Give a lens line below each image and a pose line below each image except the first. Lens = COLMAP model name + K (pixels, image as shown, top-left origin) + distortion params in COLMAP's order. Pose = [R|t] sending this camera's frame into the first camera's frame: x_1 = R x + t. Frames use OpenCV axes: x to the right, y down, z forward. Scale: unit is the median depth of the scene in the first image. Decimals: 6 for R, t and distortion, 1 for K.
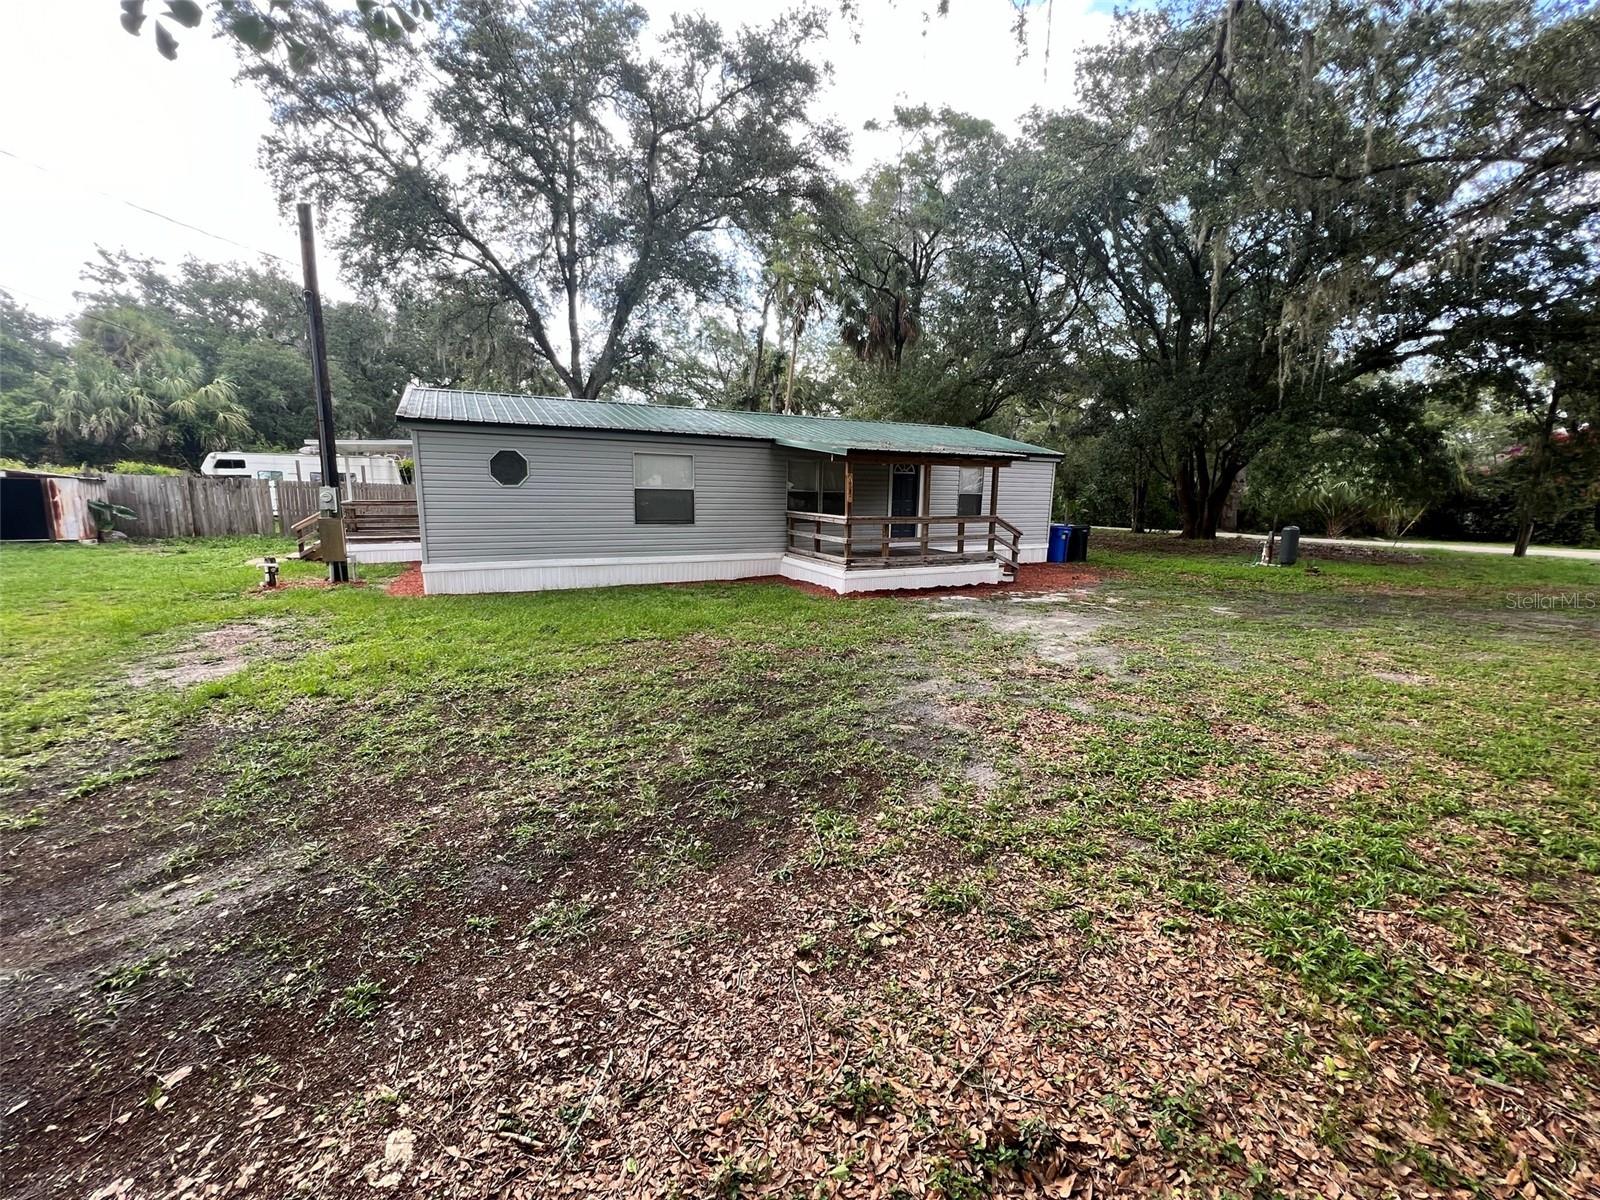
lens RADIAL K [[639.0, 0, 803.0], [0, 639.0, 600.1], [0, 0, 1]] dist [-0.001835, 0.000848]
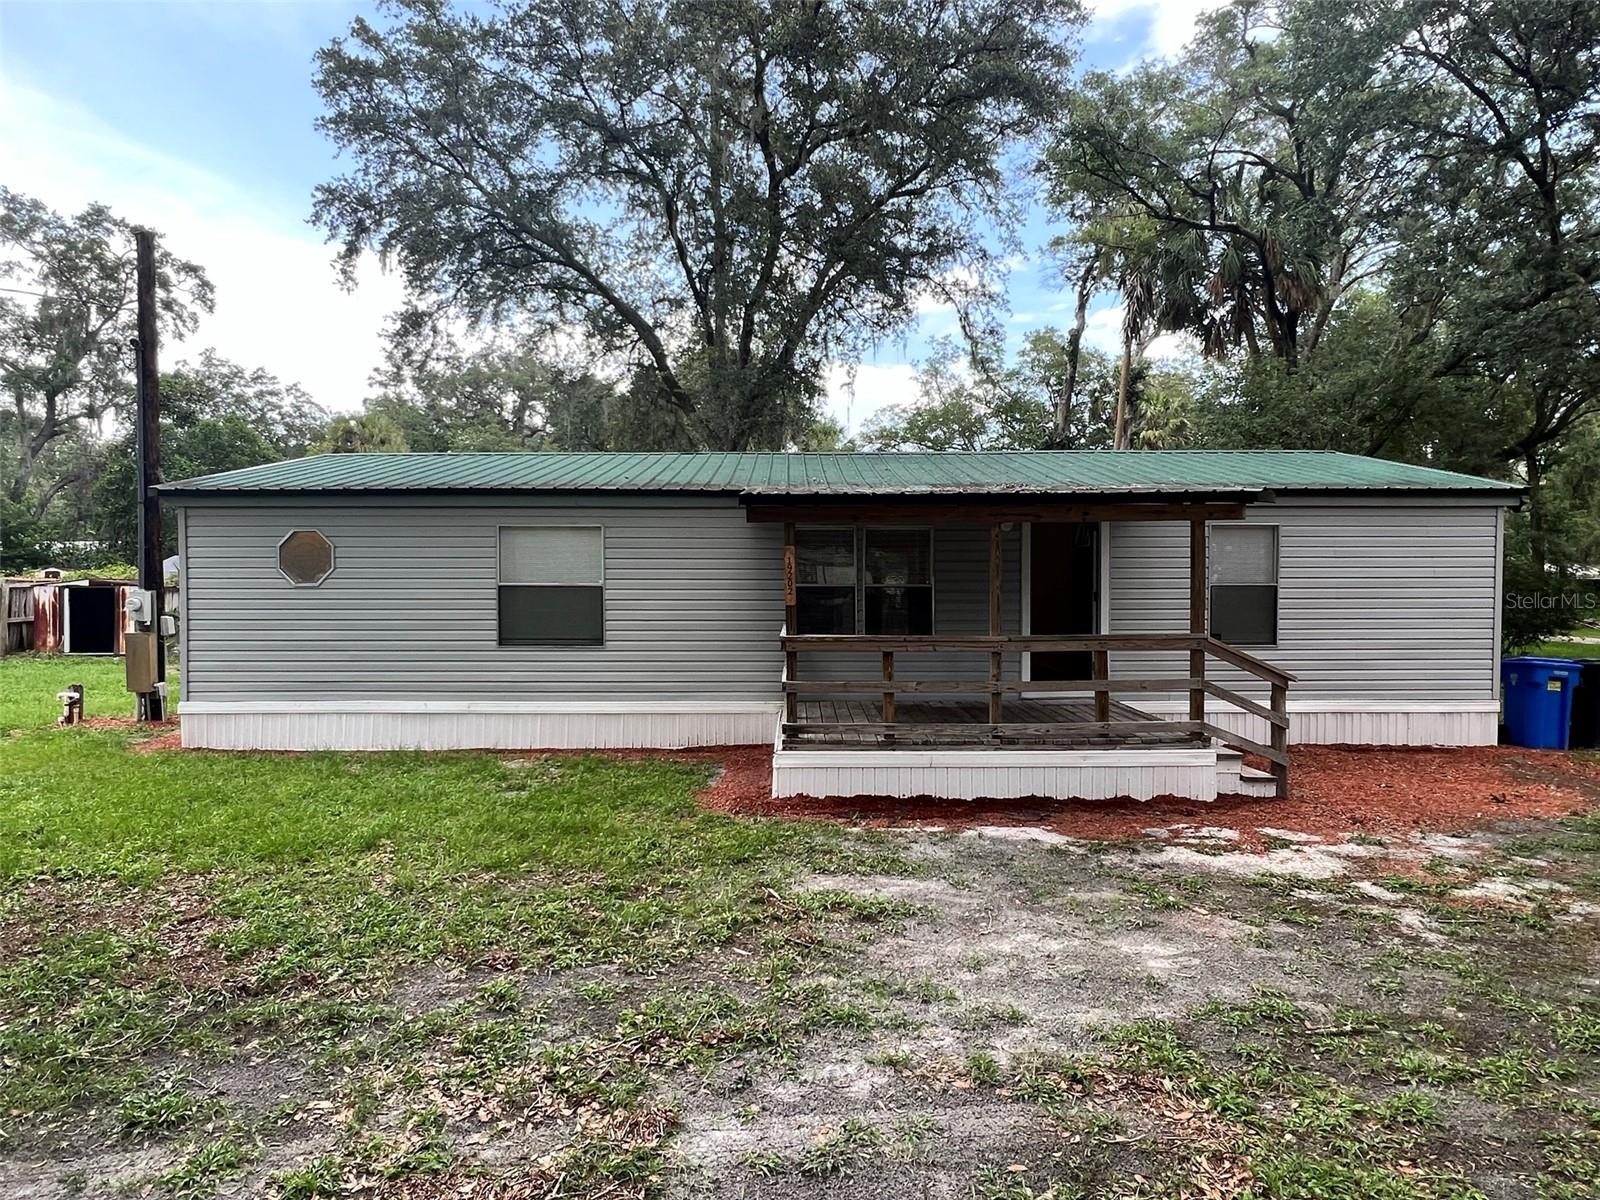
lens RADIAL K [[943.2, 0, 796.3], [0, 943.2, 601.5], [0, 0, 1]] dist [0.001267, 0.000509]
pose [[0.884222, -0.010091, -0.466958, 0.312487], [-0.064930, 0.987403, -0.144288, -0.041835], [0.462532, 0.157902, 0.872428, 0.295695]]
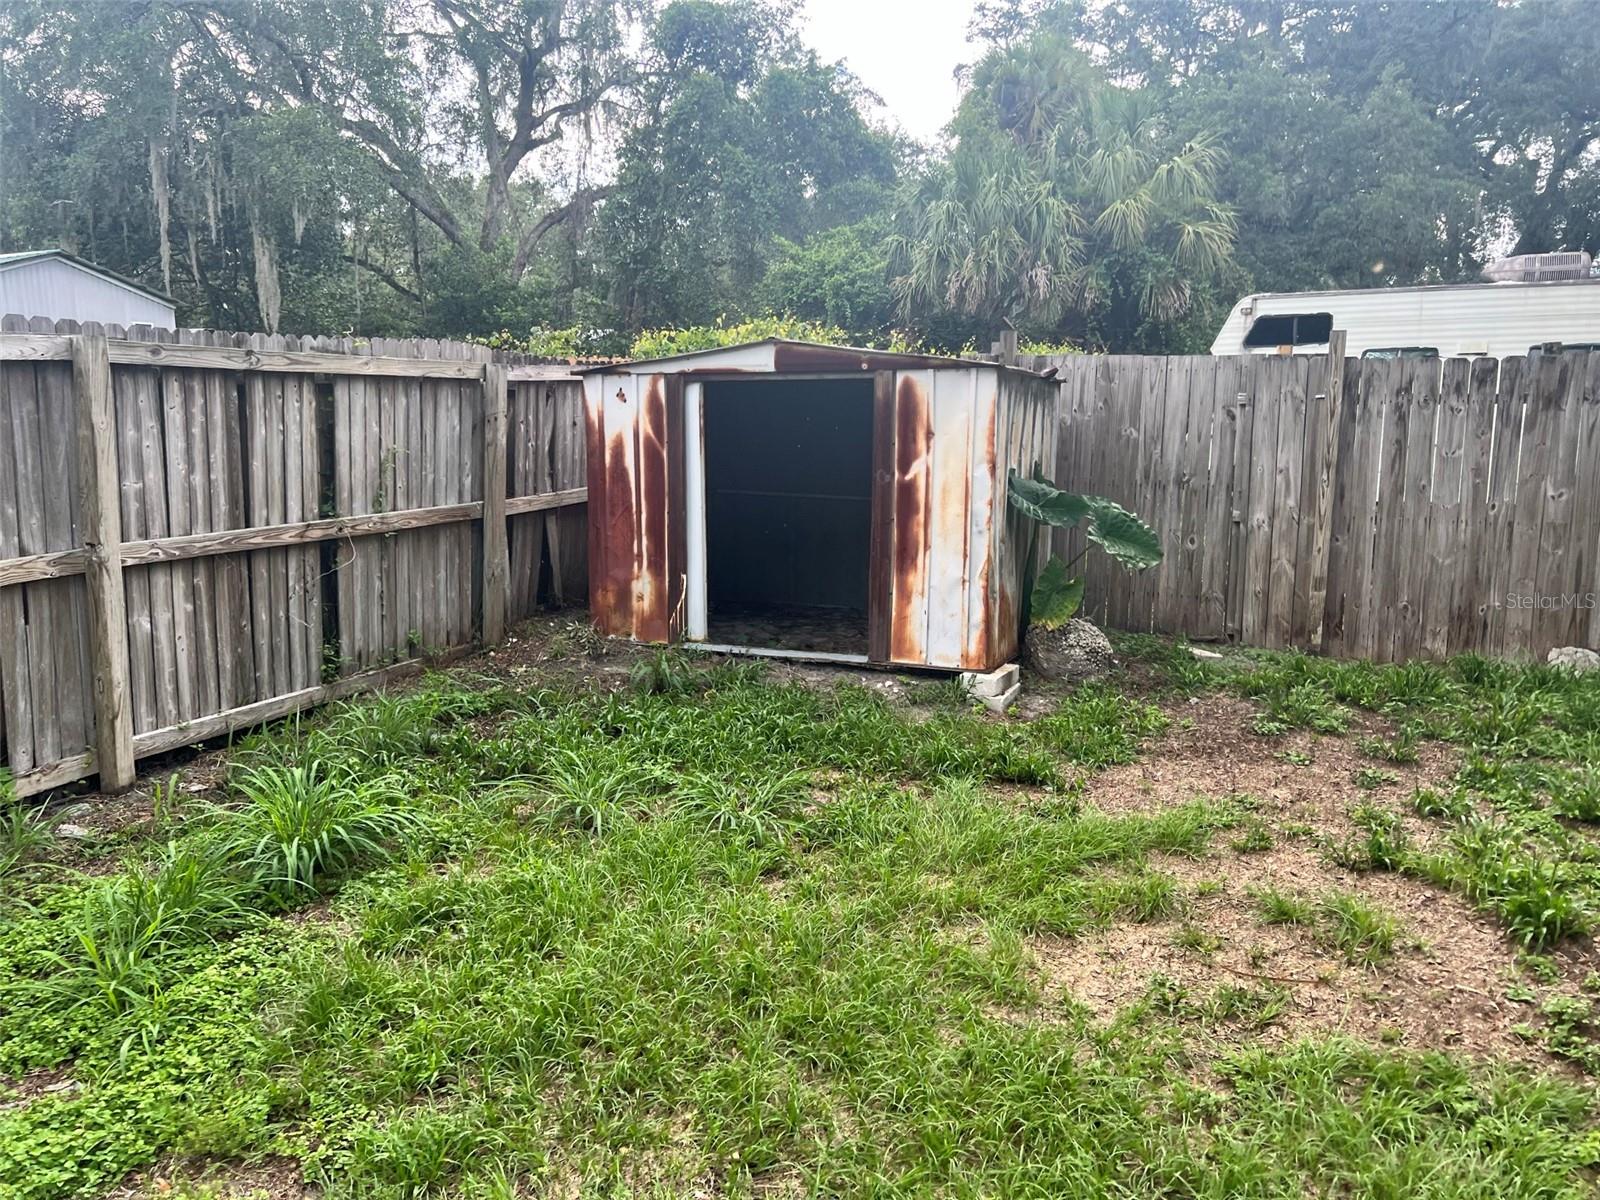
lens RADIAL K [[1226.9, 0, 801.6], [0, 1226.9, 596.3], [0, 0, 1]] dist [0.001002, -0.000012]
pose [[0.601664, 0.105247, -0.791785, -0.941473], [-0.120854, 0.991864, 0.040008, -0.140698], [0.789554, 0.071619, 0.609488, 0.789348]]
